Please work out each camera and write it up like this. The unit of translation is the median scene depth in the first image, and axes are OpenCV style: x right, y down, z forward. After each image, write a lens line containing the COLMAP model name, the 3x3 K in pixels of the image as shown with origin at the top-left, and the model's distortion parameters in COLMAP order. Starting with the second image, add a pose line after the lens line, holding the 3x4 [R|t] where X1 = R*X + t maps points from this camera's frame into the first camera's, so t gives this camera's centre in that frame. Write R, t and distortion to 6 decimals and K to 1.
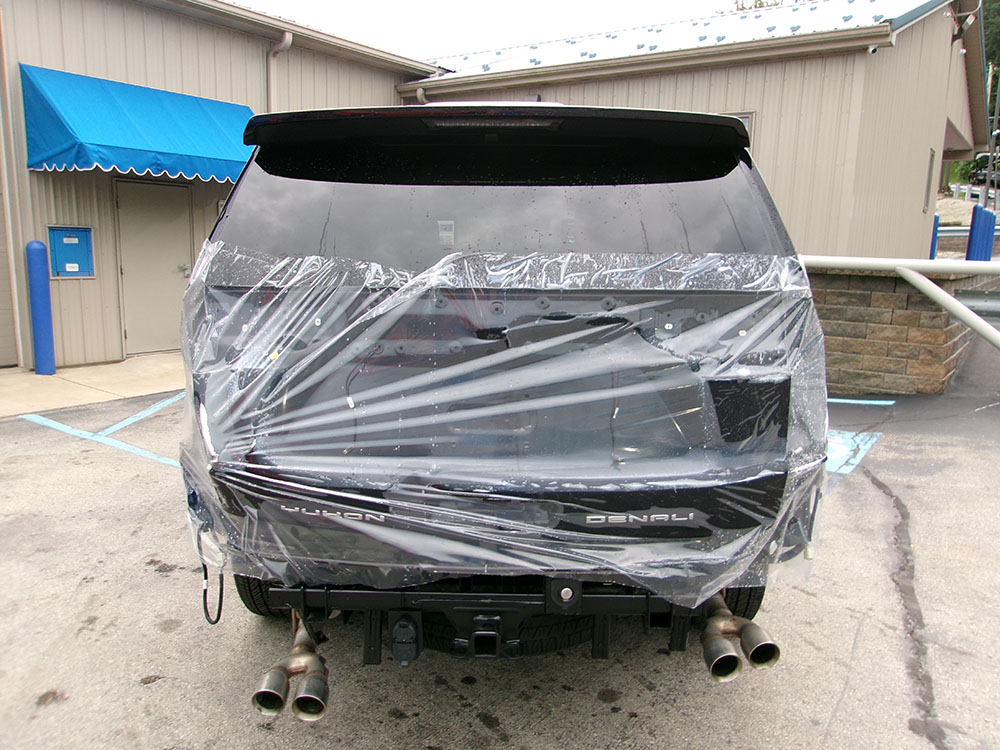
lens RADIAL K [[772.9, 0, 504.9], [0, 772.9, 372.7], [0, 0, 1]] dist [-0.012963, 0.050216]
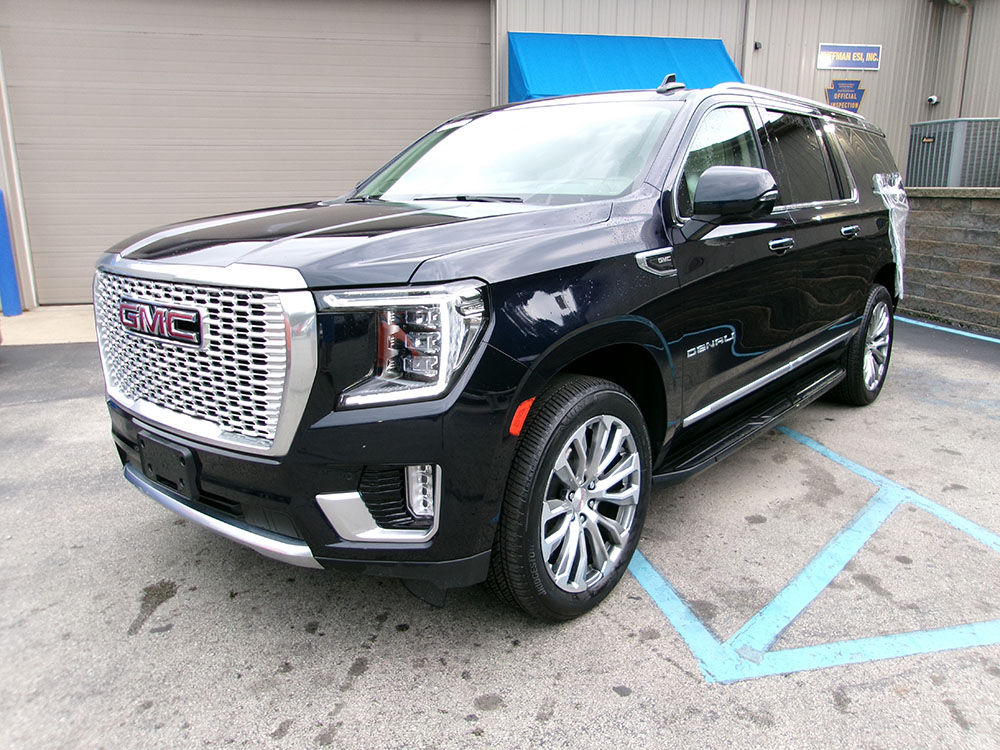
lens RADIAL K [[772.8, 0, 504.9], [0, 772.8, 376.1], [0, 0, 1]] dist [-0.036056, 0.067270]
pose [[0.732562, 0.139164, -0.666323, 0.212637], [-0.094569, 0.990193, 0.102836, -0.004131], [0.674099, -0.012320, 0.738538, 0.134804]]
